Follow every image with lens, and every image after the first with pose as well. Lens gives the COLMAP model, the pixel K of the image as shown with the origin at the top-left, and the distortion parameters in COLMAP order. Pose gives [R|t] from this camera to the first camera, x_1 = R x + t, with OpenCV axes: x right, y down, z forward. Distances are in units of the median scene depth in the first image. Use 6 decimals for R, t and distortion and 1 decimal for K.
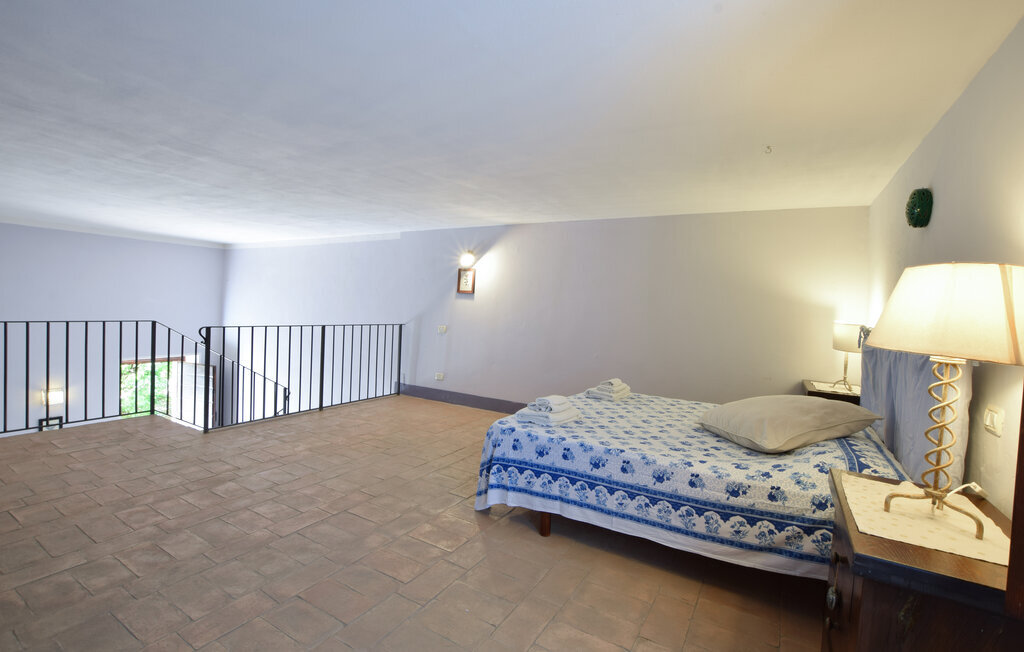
lens RADIAL K [[456.5, 0, 517.2], [0, 456.5, 318.3], [0, 0, 1]] dist [-0.027593, 0.000225]
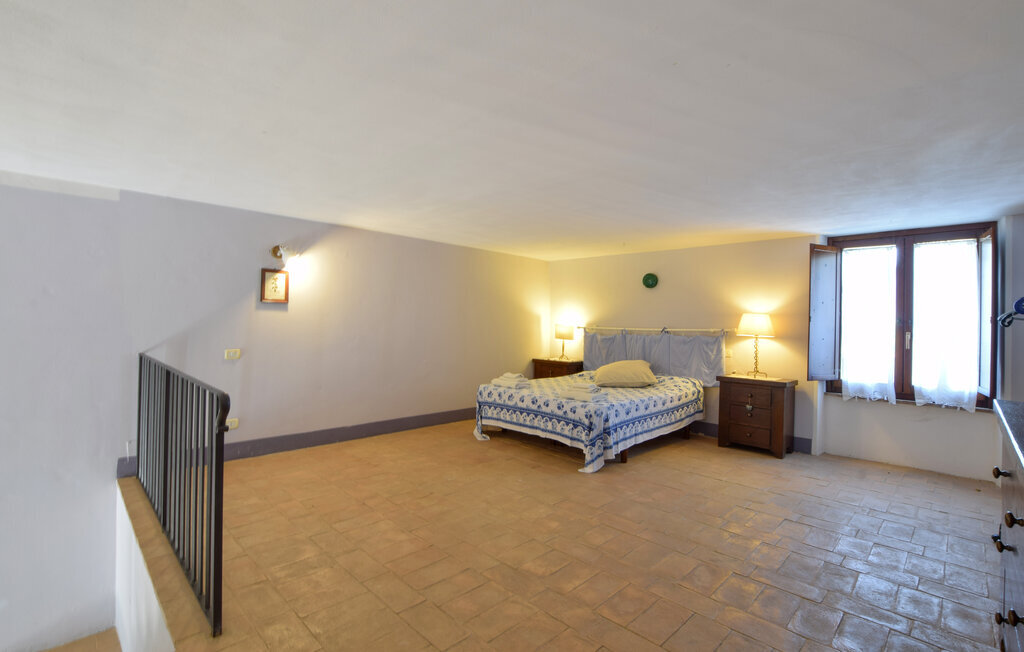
lens RADIAL K [[456.5, 0, 517.2], [0, 456.5, 318.3], [0, 0, 1]] dist [-0.027593, 0.000225]
pose [[0.253150, -0.026480, 0.967065, -1.353498], [0.014145, 0.999620, 0.023668, -0.076569], [-0.967324, 0.007687, 0.253428, 0.795782]]
